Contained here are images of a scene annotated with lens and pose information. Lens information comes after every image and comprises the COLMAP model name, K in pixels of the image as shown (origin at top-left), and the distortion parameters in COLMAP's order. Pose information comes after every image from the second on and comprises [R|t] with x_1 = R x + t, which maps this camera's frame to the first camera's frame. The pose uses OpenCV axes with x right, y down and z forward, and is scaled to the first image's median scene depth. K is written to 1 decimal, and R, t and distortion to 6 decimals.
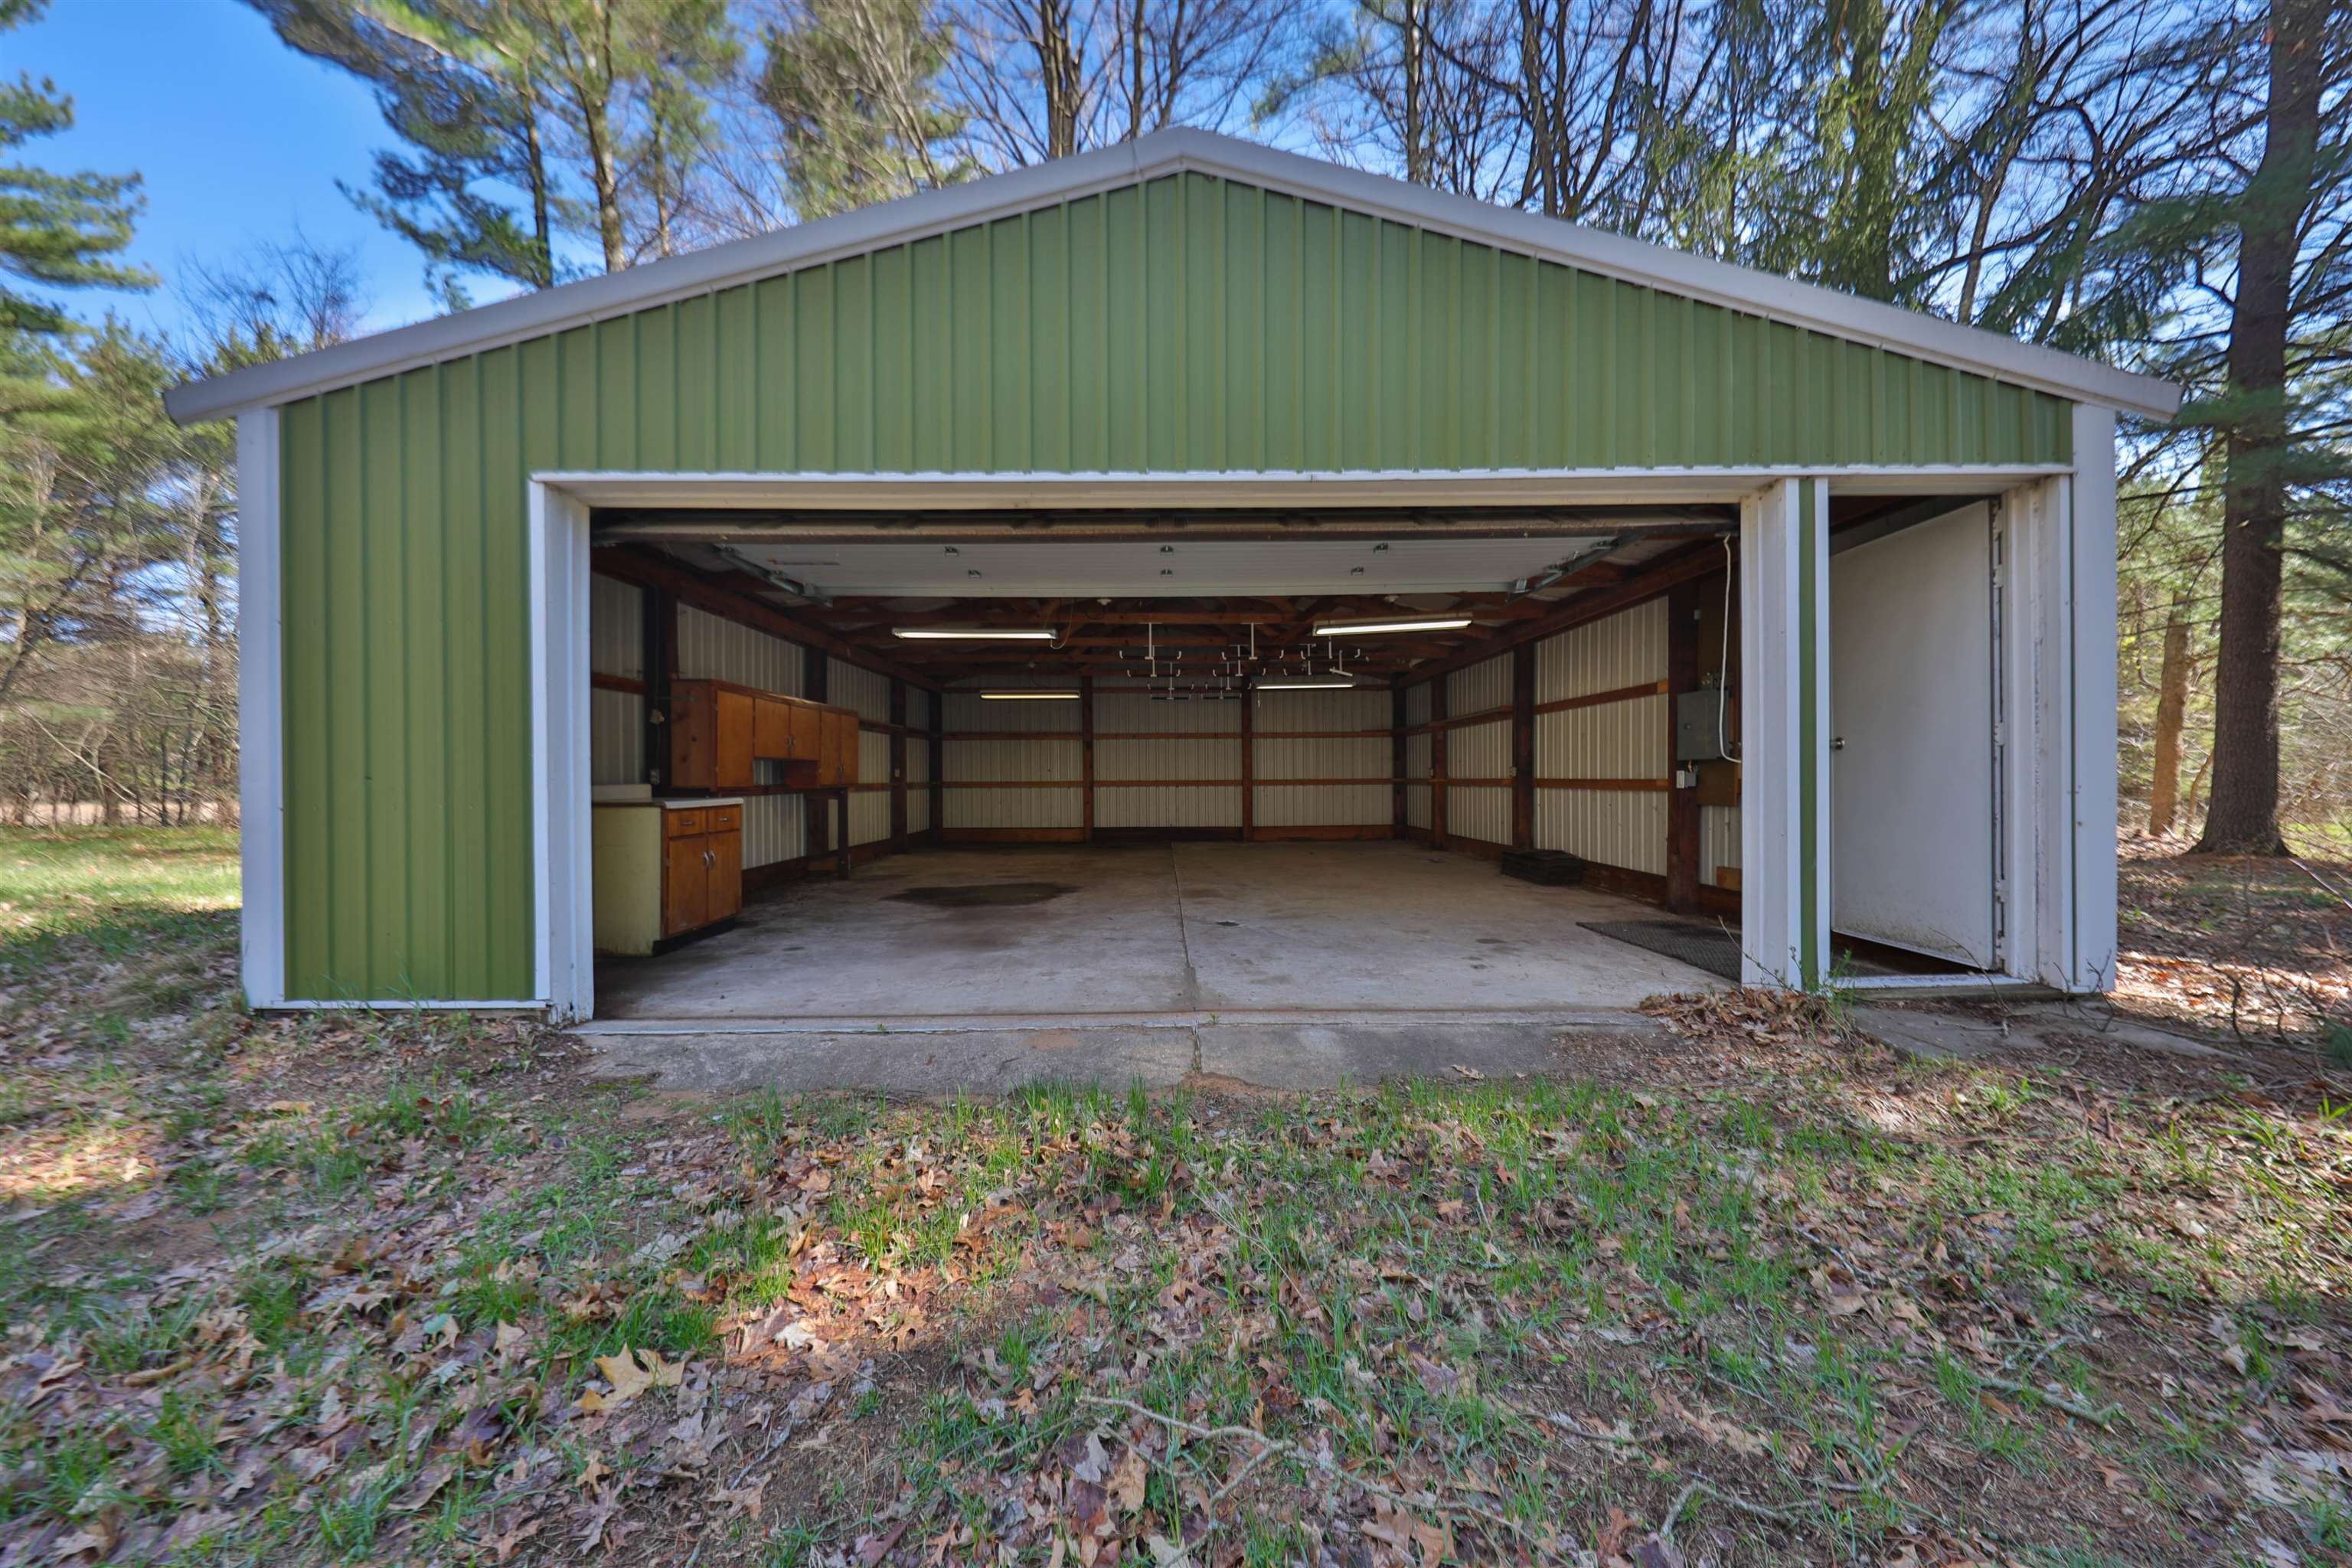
lens RADIAL K [[775.2, 0, 1162.8], [0, 775.2, 785.0], [0, 0, 1]] dist [0.000943, -0.003043]
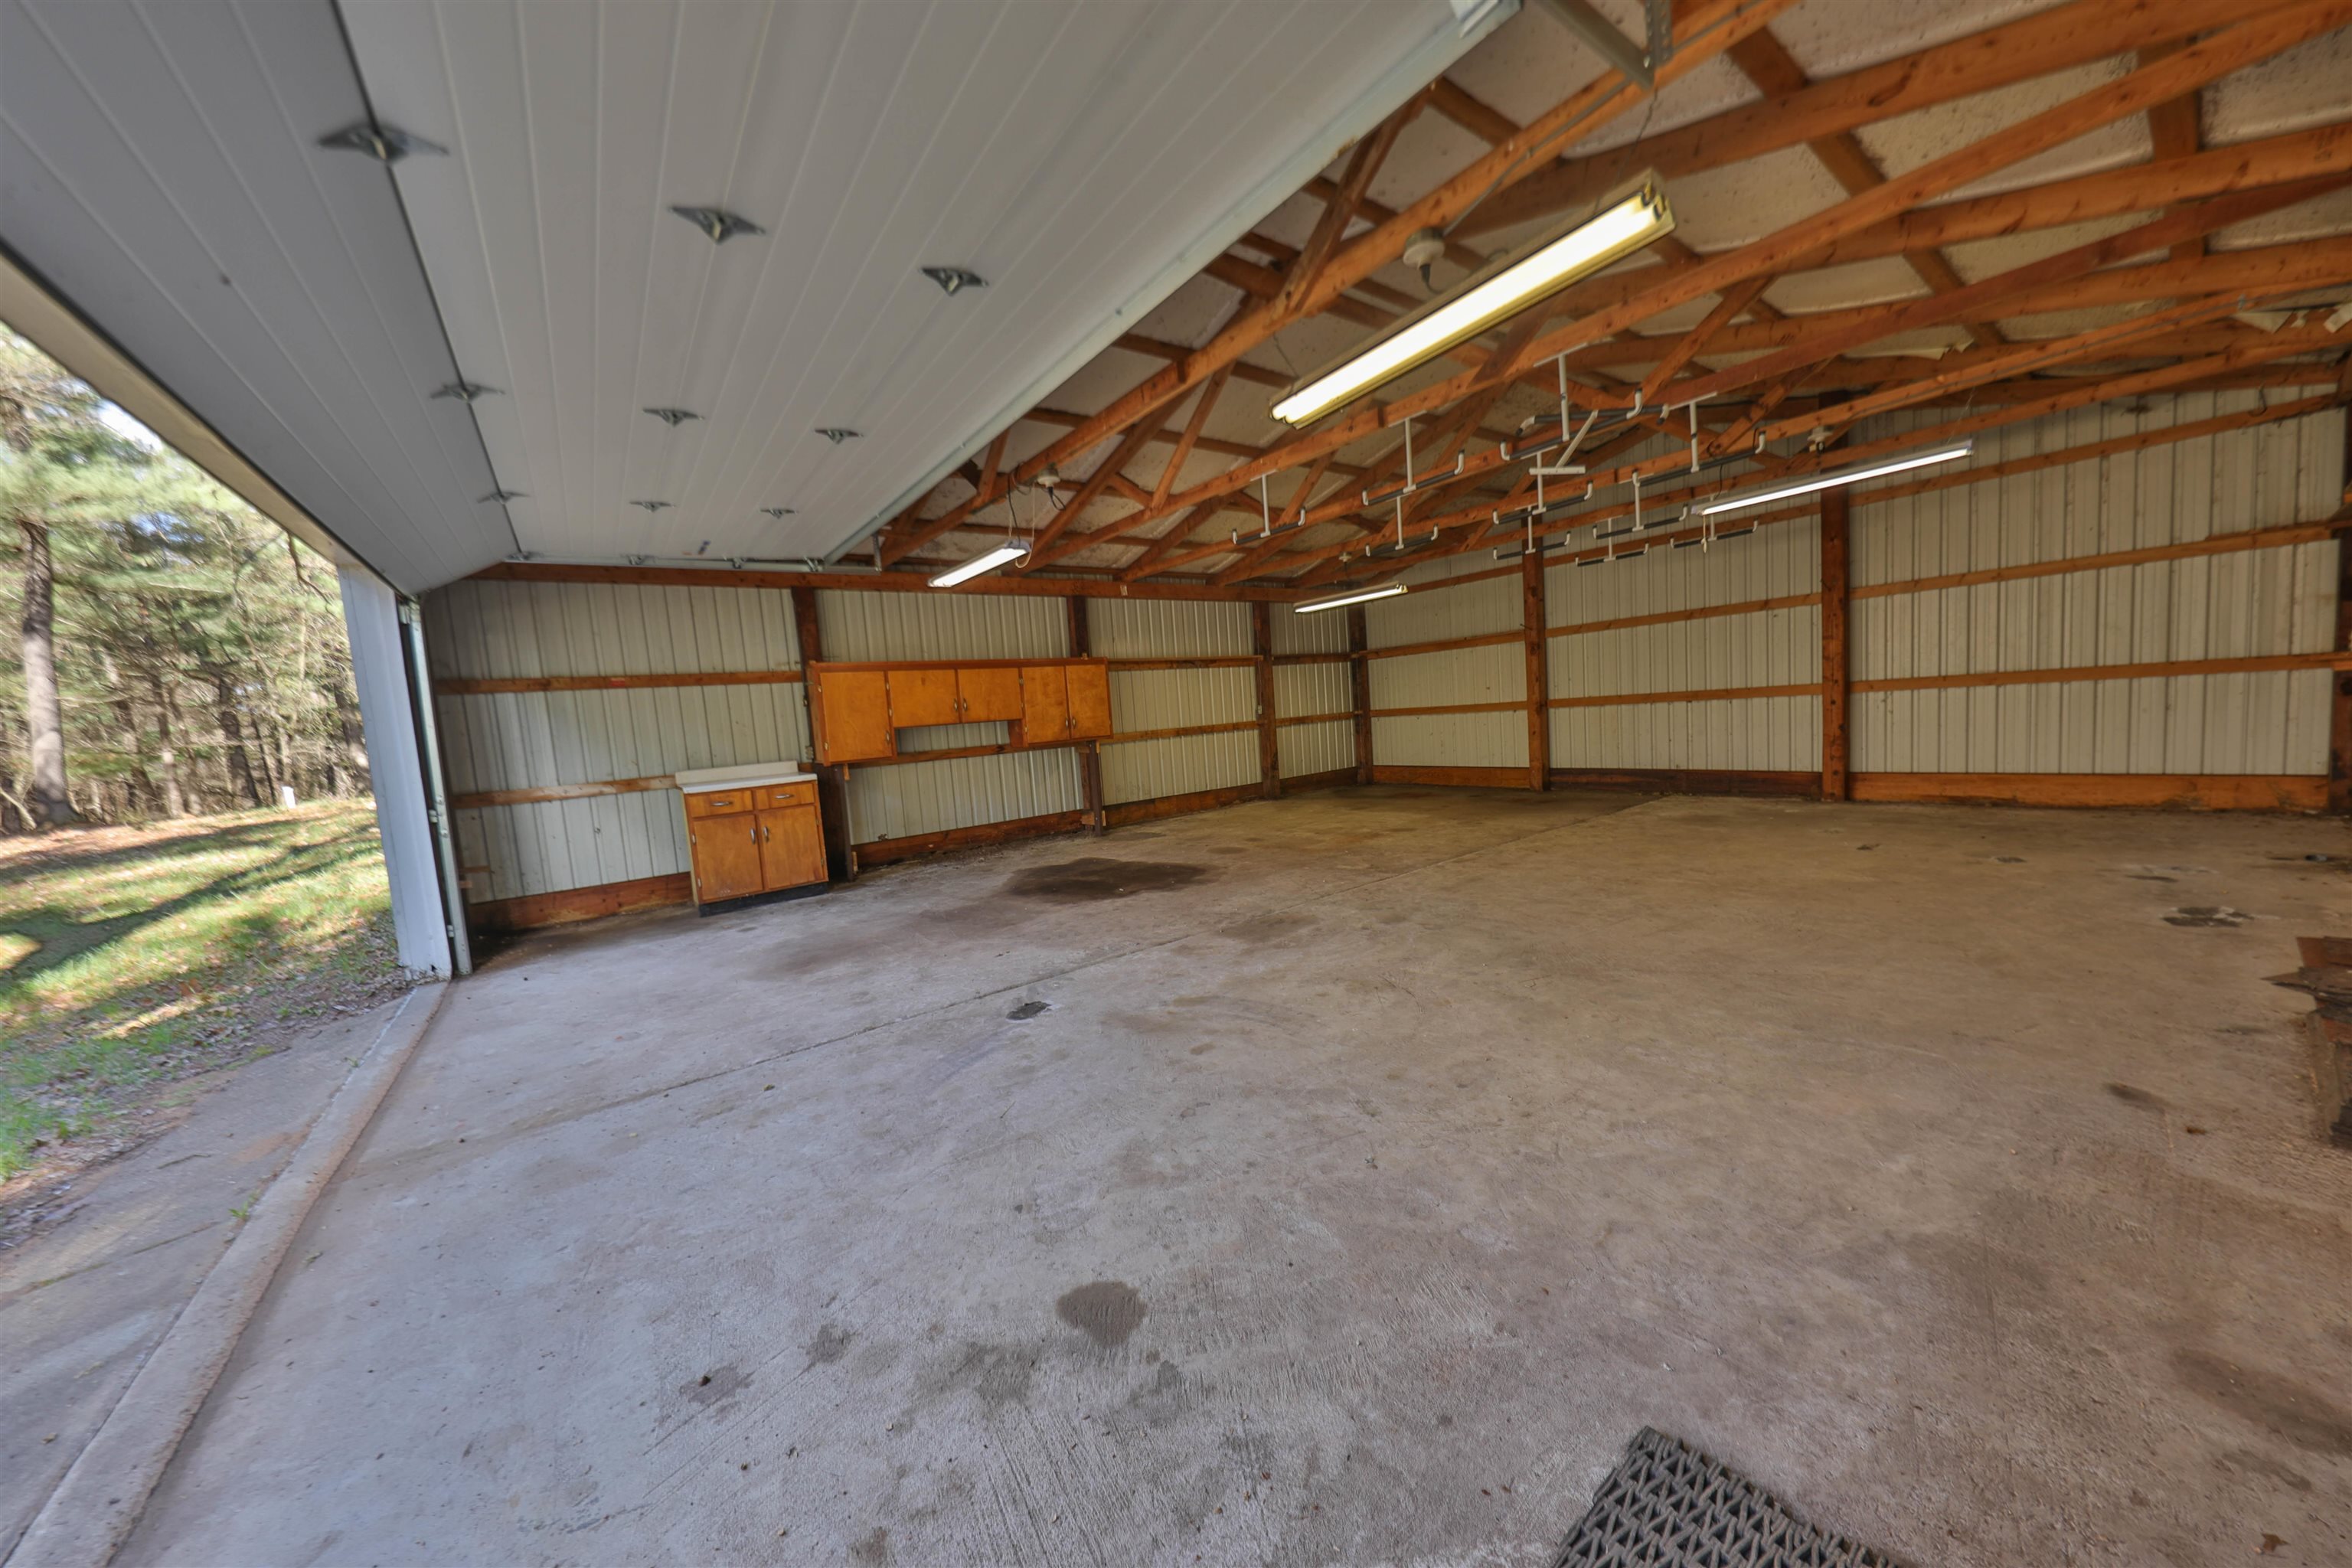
lens RADIAL K [[775.2, 0, 1162.8], [0, 775.2, 785.0], [0, 0, 1]] dist [0.000943, -0.003043]
pose [[0.589687, 0.035139, -0.806867, 0.251471], [0.064942, 0.993755, 0.090740, -0.014041], [0.805017, -0.105908, 0.583722, 0.319756]]
